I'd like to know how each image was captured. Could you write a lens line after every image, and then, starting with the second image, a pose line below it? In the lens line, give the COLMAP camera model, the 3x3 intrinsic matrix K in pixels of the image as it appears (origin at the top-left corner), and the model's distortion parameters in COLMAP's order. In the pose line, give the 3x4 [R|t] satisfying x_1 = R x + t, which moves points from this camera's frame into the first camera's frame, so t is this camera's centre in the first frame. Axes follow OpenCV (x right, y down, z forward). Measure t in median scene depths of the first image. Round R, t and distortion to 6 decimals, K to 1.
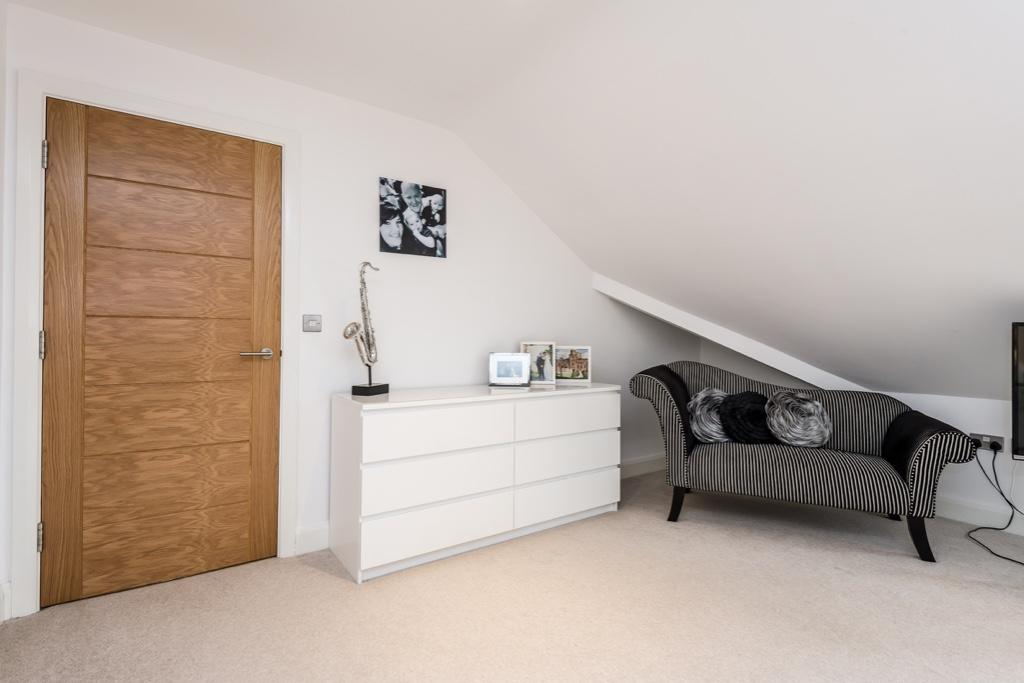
lens RADIAL K [[492.5, 0, 517.9], [0, 492.5, 336.7], [0, 0, 1]] dist [-0.002561, -0.001572]
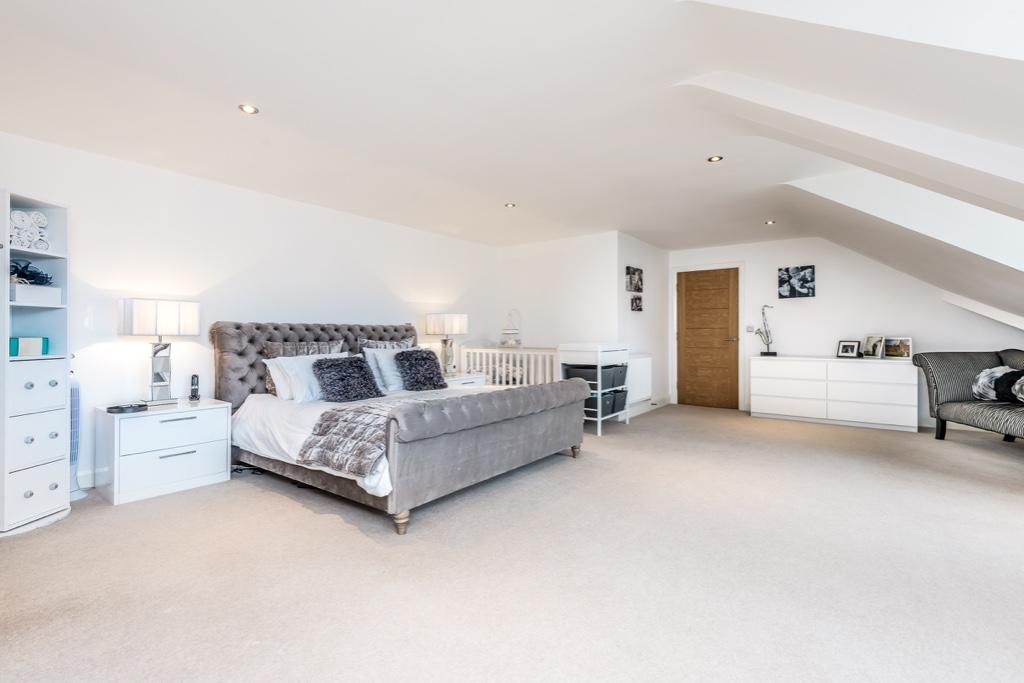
lens RADIAL K [[457.1, 0, 518.4], [0, 457.1, 335.1], [0, 0, 1]] dist [0.025910, -0.008827]
pose [[0.311922, 0.000402, -0.950108, 1.488585], [0.015090, 0.999872, 0.005377, -0.023003], [0.949988, -0.016015, 0.311876, -0.948308]]
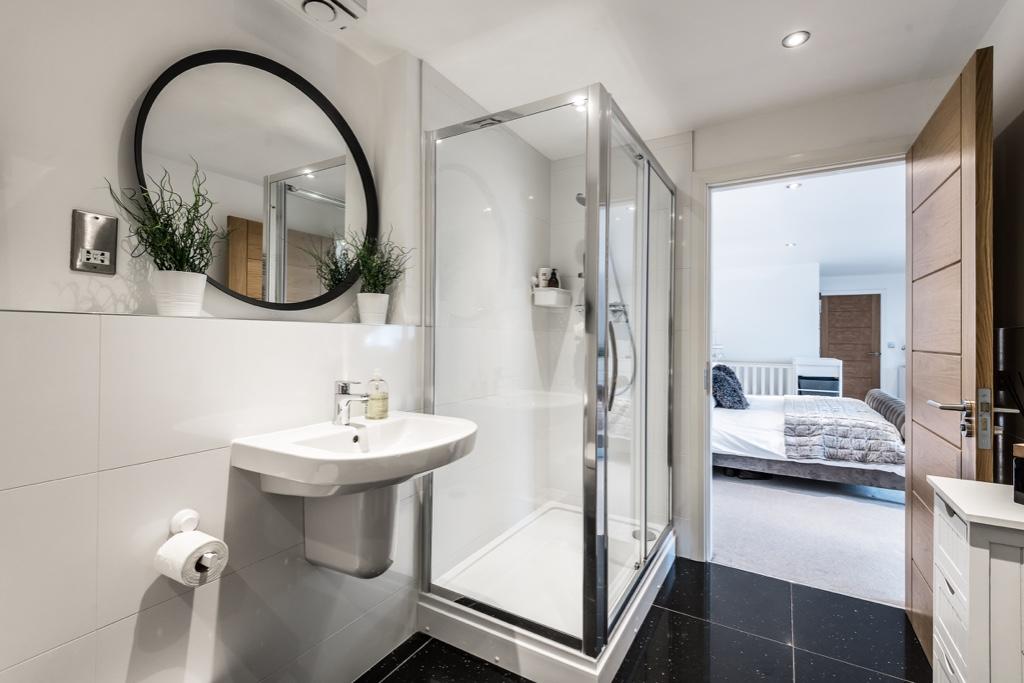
lens RADIAL K [[457.1, 0, 521.5], [0, 457.1, 335.6], [0, 0, 1]] dist [0.025910, -0.008827]
pose [[0.439159, -0.002633, -0.898405, 1.192108], [0.005522, 0.999985, -0.000232, -0.096568], [0.898392, -0.004860, 0.439167, -2.412177]]
